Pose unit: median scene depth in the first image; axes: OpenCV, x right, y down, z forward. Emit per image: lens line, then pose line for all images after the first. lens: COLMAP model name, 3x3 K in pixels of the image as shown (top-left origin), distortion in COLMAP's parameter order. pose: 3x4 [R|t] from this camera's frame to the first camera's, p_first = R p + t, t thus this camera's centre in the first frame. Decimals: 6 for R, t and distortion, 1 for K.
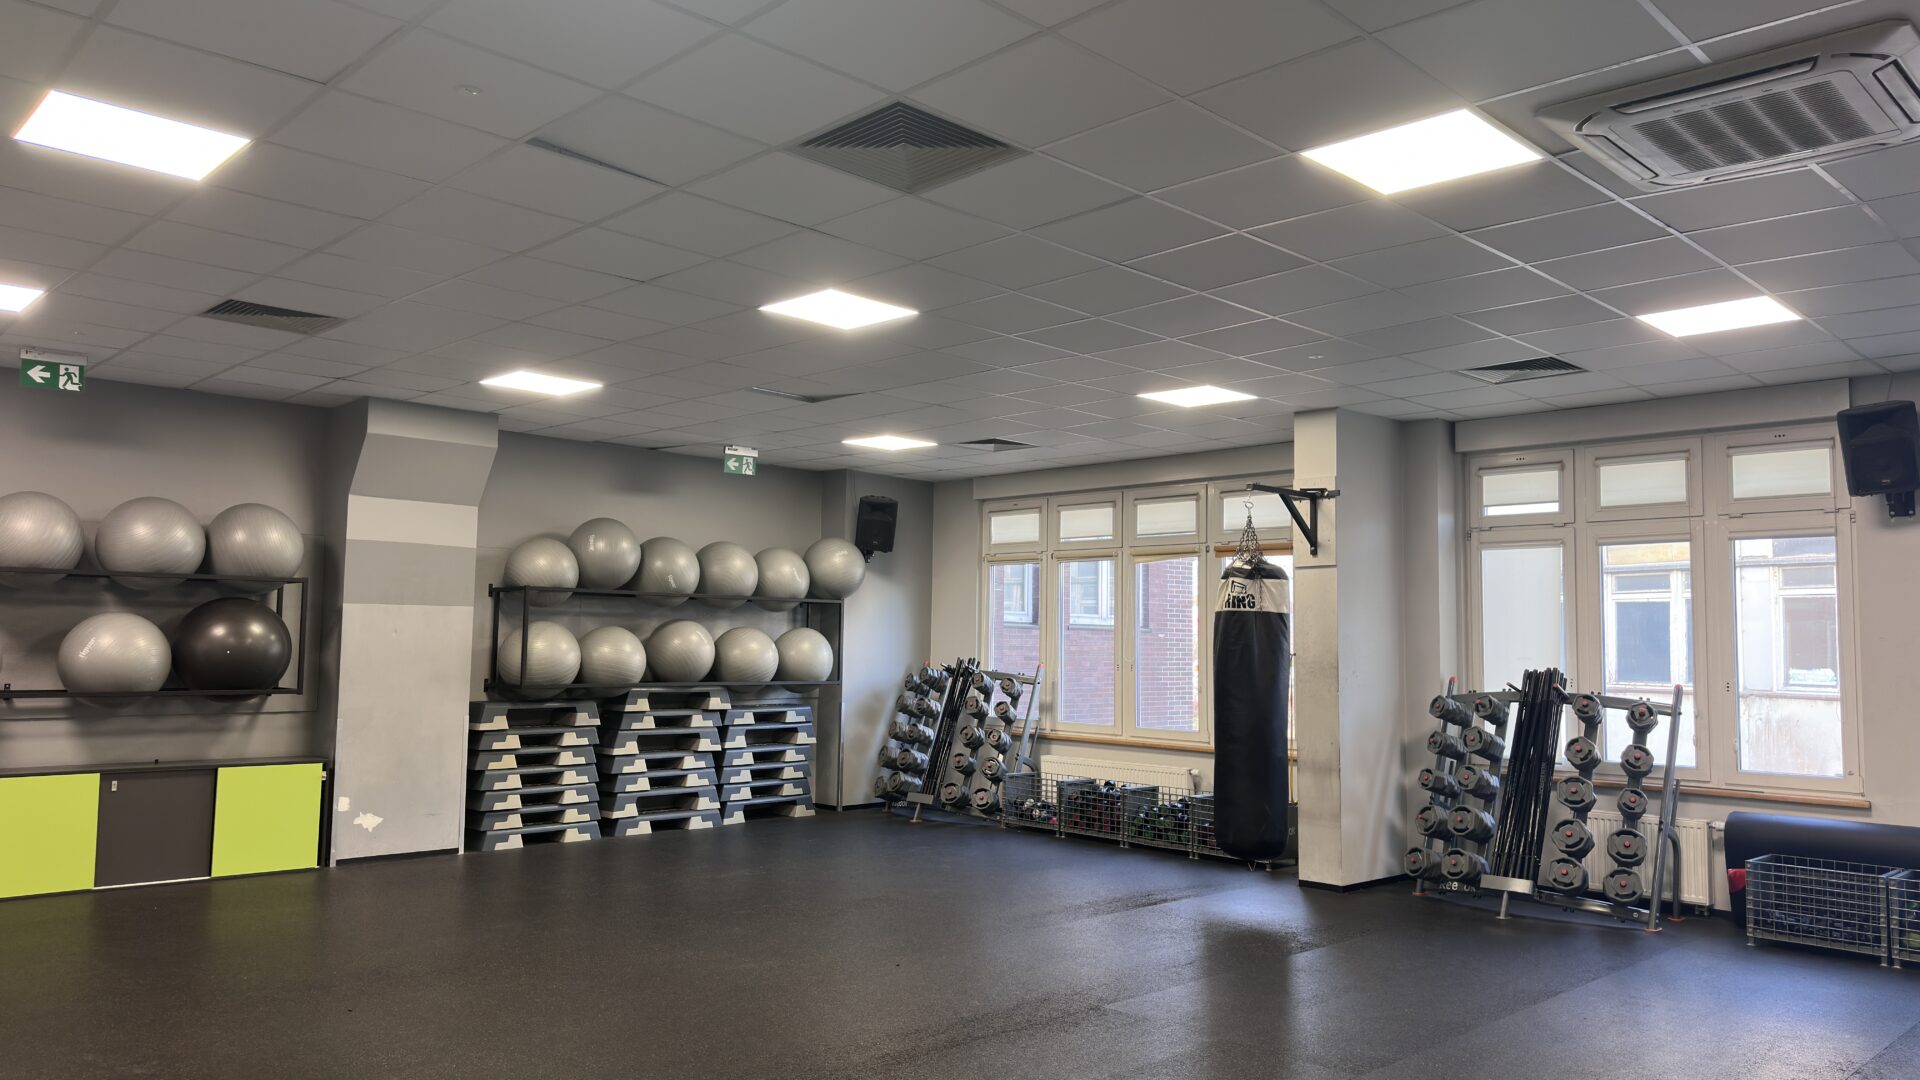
lens RADIAL K [[1335.6, 0, 950.6], [0, 1335.6, 543.7], [0, 0, 1]] dist [0.078442, -0.089115]
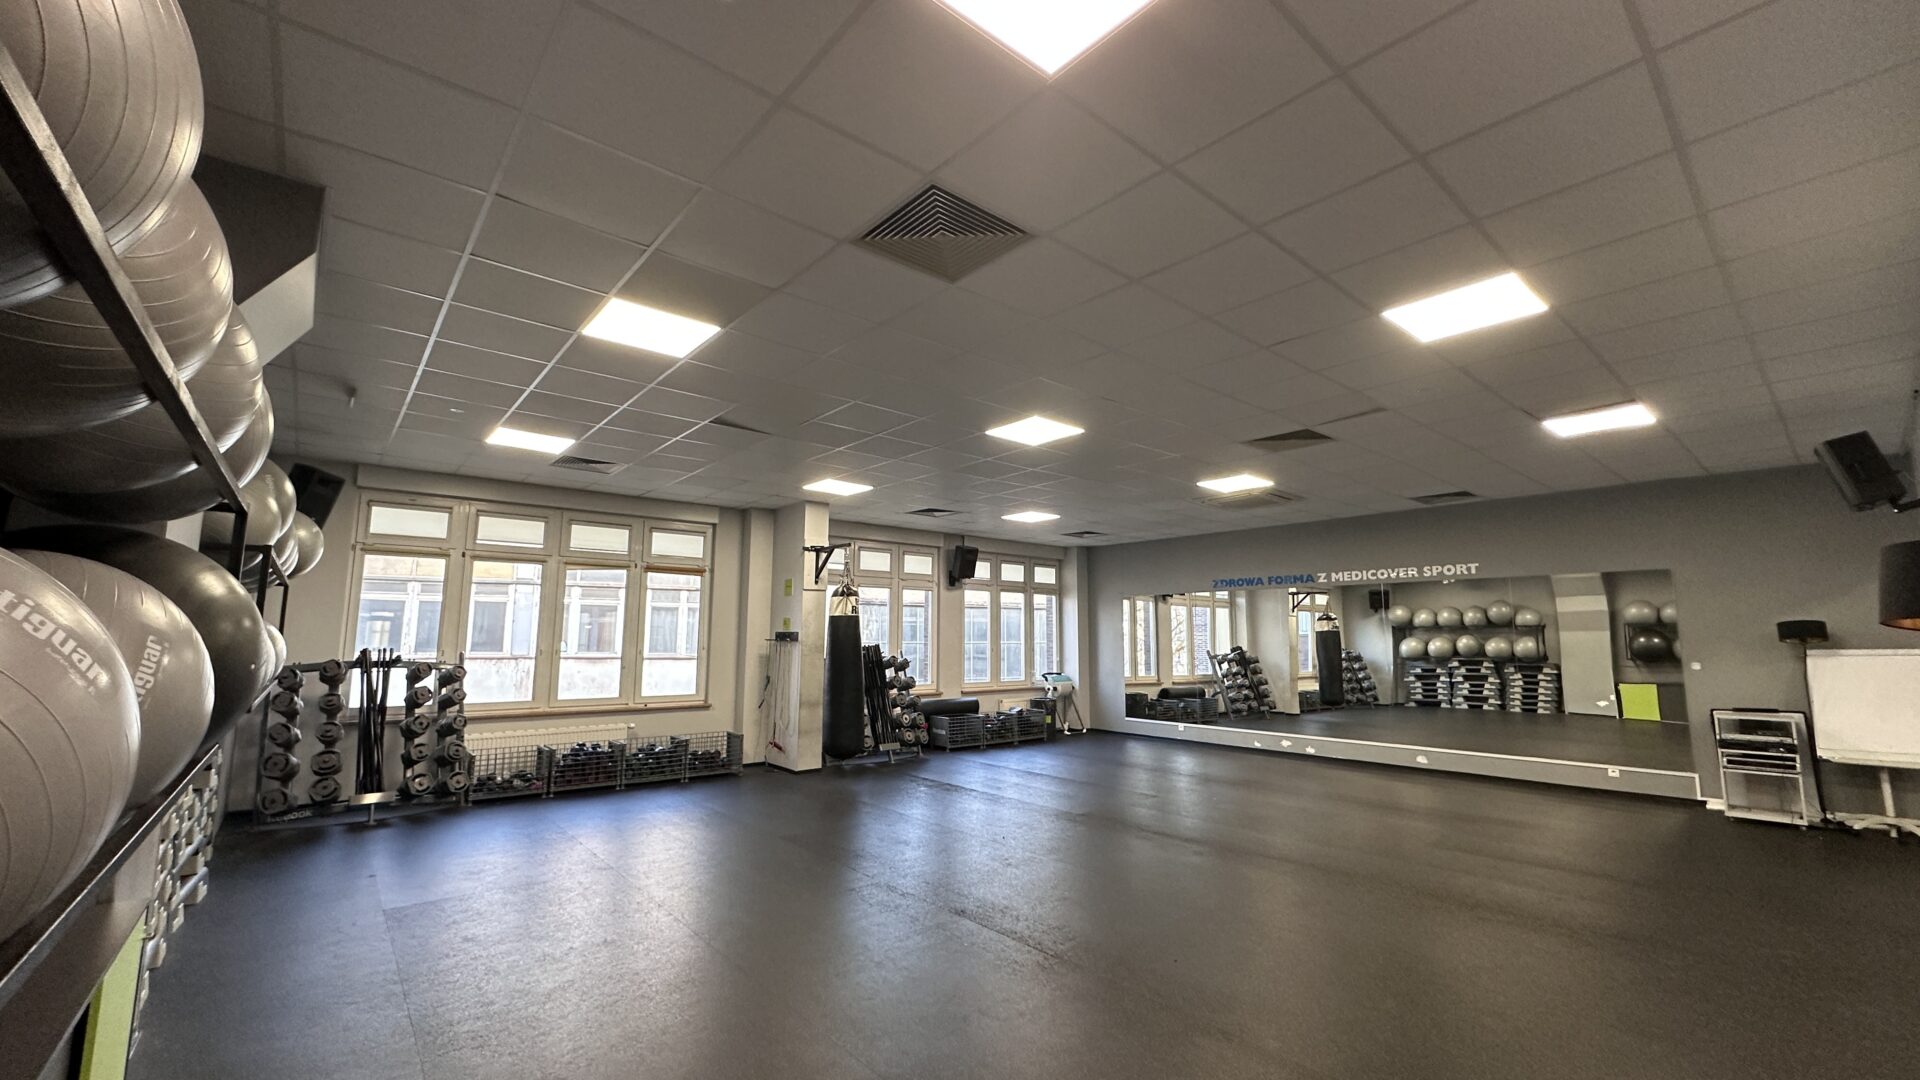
lens RADIAL K [[760.4, 0, 944.1], [0, 760.4, 539.3], [0, 0, 1]] dist [-0.006014, 0.002383]
pose [[0.080740, 0.113695, 0.990230, -0.574772], [-0.079926, 0.991012, -0.107268, 0.036095], [-0.993525, -0.070484, 0.089102, 0.600407]]
